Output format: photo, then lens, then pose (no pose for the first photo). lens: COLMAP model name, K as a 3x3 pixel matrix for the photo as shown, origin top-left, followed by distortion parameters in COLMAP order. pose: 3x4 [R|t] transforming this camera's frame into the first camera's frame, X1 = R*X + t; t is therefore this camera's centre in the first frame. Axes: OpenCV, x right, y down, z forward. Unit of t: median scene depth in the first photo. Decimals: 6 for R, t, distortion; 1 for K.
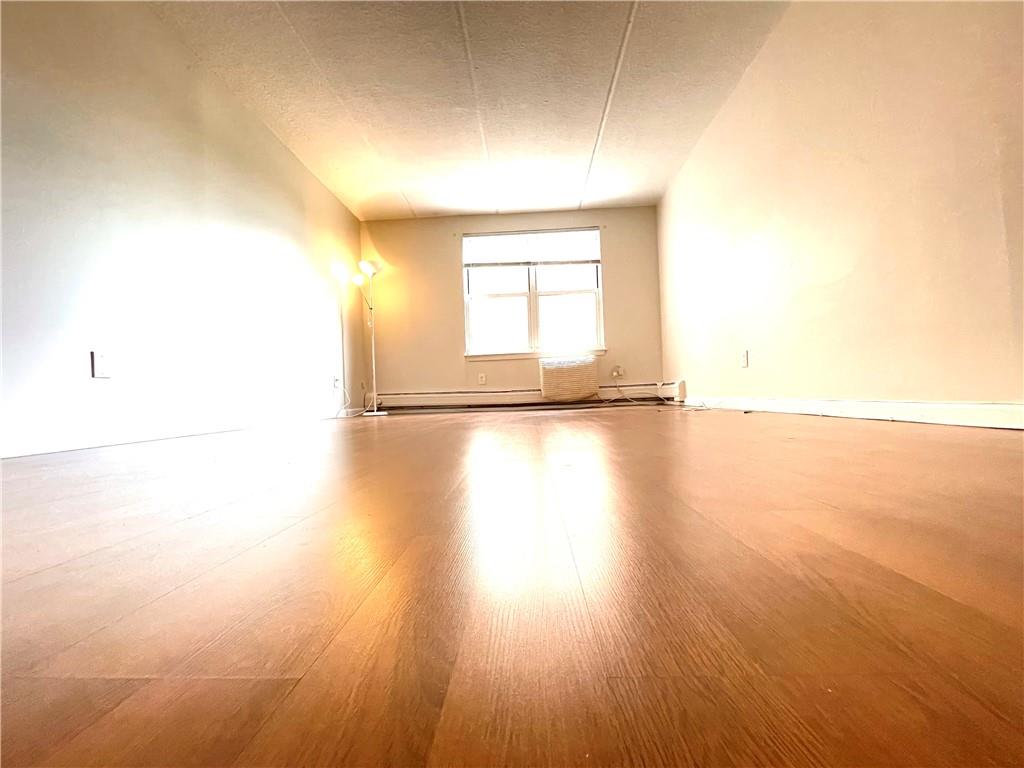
lens RADIAL K [[413.4, 0, 513.8], [0, 413.4, 388.6], [0, 0, 1]] dist [0.000229, -0.000012]
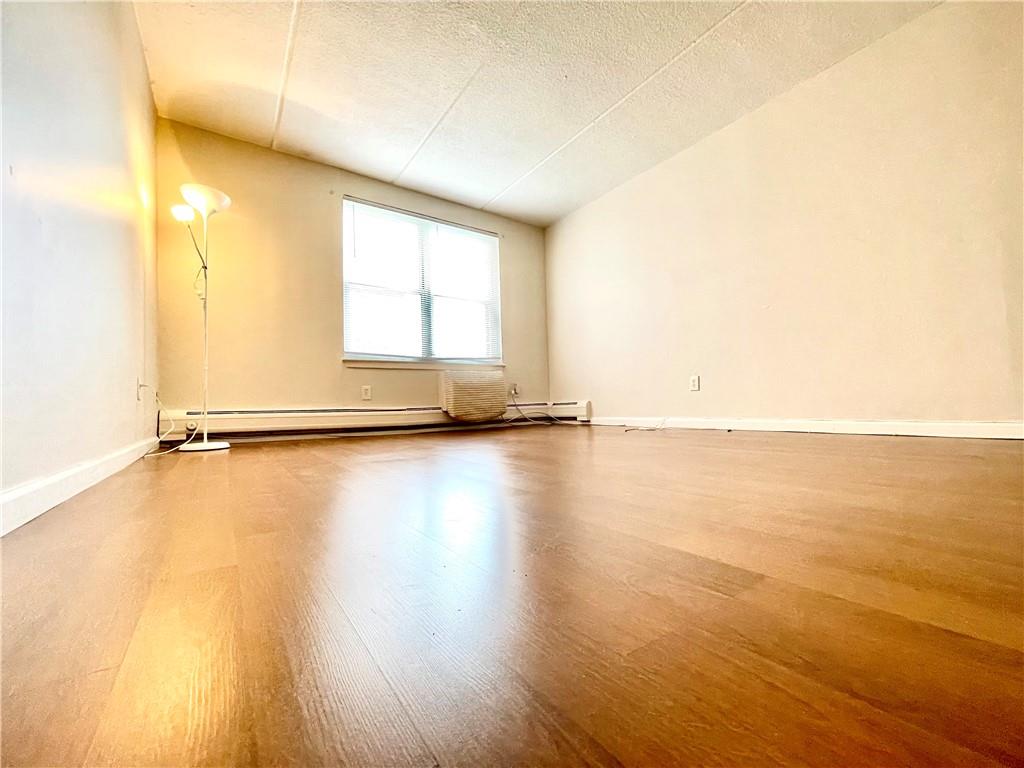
lens RADIAL K [[413.4, 0, 517.2], [0, 413.4, 387.5], [0, 0, 1]] dist [0.000229, -0.000012]
pose [[0.798021, 0.040712, 0.601253, -0.311028], [-0.007195, 0.998288, -0.058047, 0.008900], [-0.602587, 0.041996, 0.796947, 0.246709]]
